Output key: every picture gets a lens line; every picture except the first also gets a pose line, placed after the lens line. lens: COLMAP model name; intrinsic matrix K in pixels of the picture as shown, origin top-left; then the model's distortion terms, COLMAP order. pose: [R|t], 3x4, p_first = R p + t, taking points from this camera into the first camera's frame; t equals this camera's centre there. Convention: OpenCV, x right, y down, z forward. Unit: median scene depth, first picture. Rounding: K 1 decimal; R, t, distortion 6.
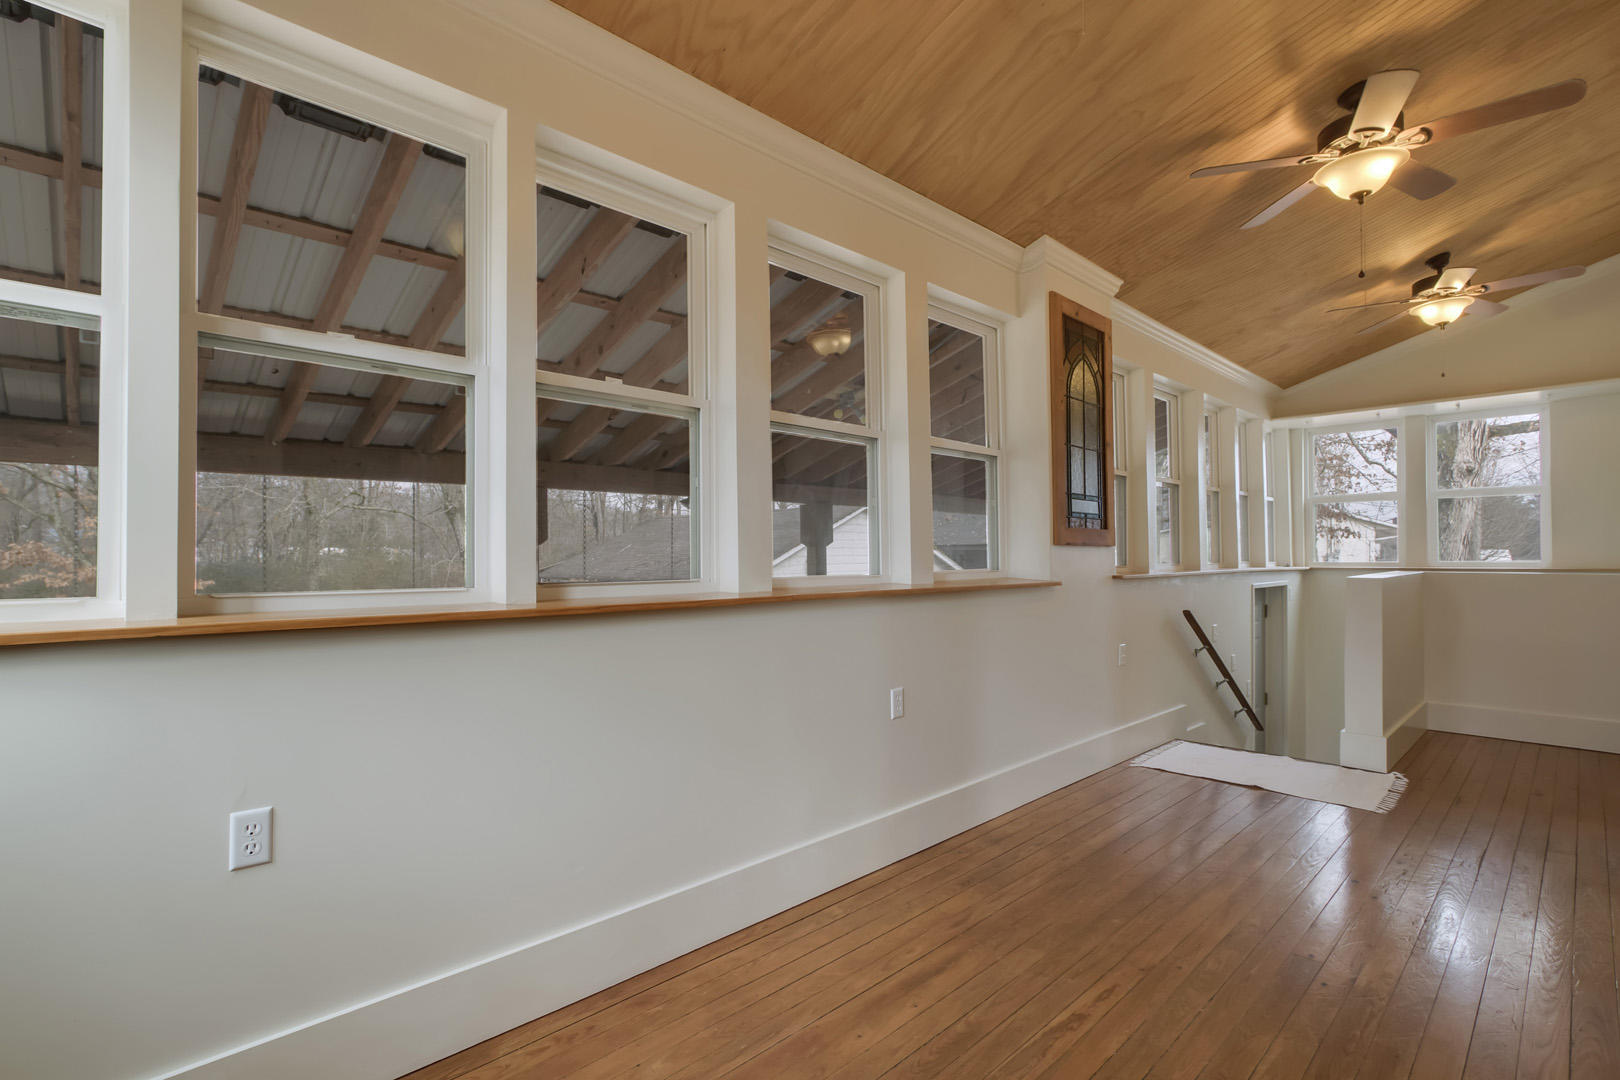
lens RADIAL K [[753.3, 0, 810.0], [0, 753.3, 540.0], [0, 0, 1]] dist [0.001234, 0.000002]
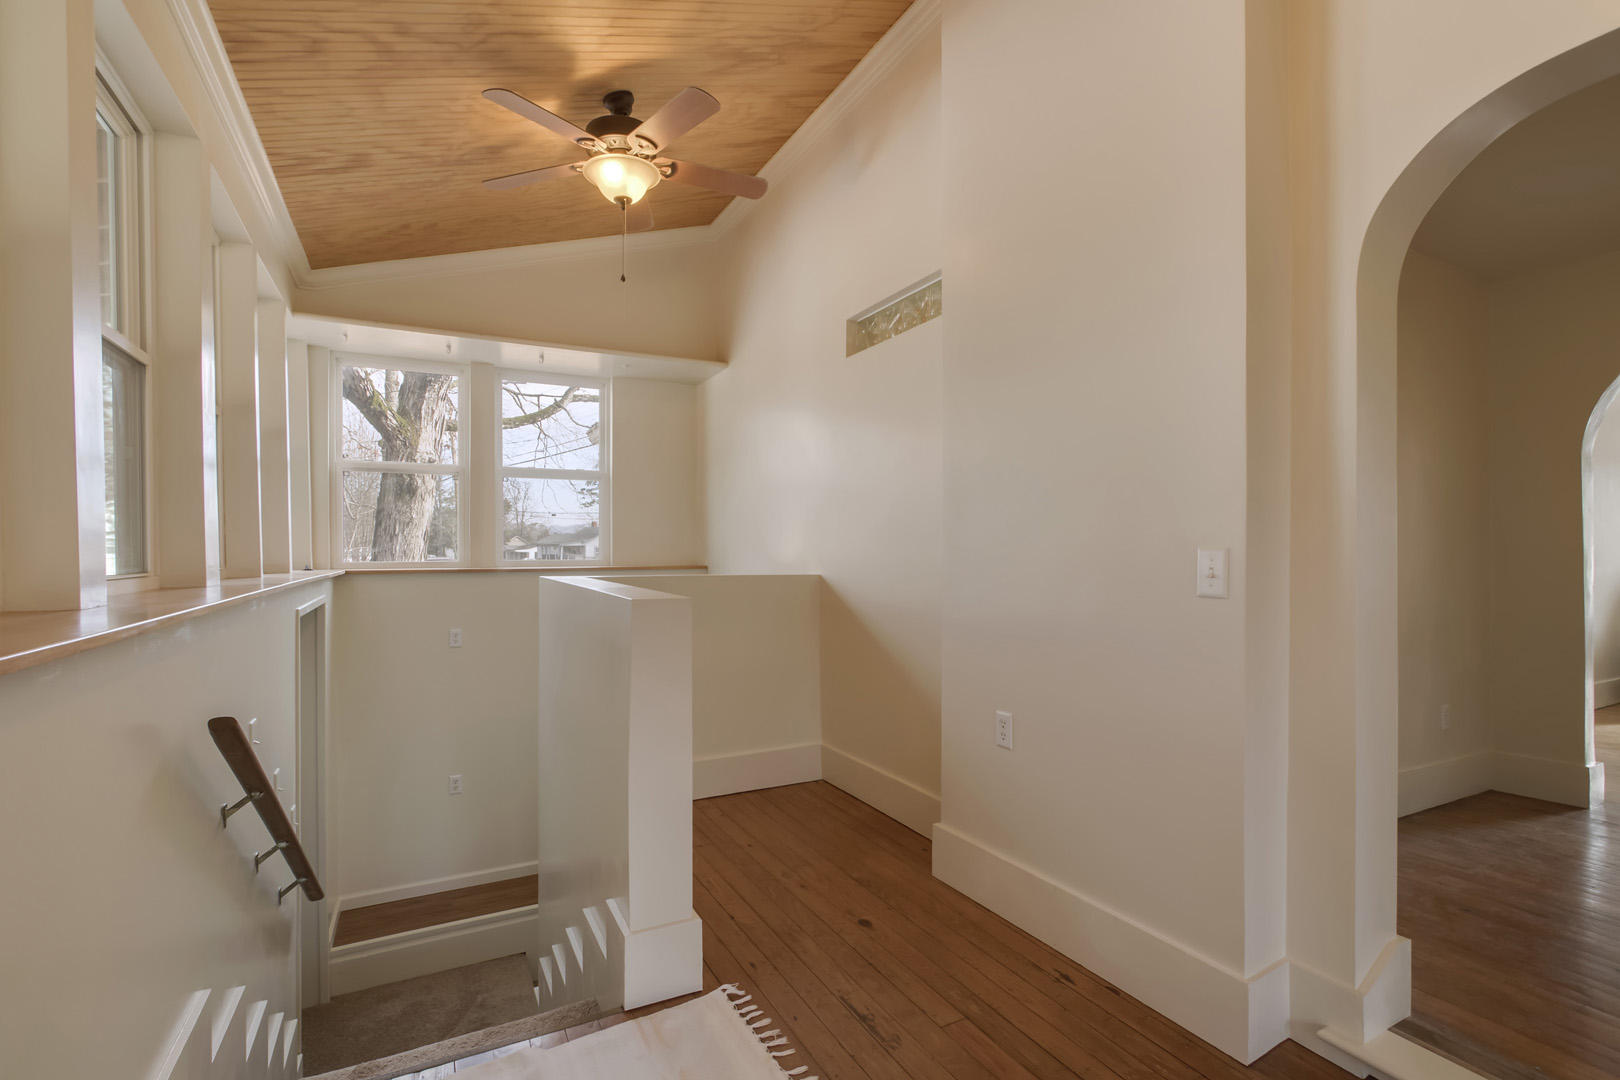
lens RADIAL K [[753.3, 0, 810.0], [0, 753.3, 540.0], [0, 0, 1]] dist [0.001234, 0.000002]
pose [[0.281642, 0.012855, 0.959434, 0.200662], [-0.014029, 0.999859, -0.009279, 0.012208], [-0.959417, -0.010846, 0.281782, 0.518360]]
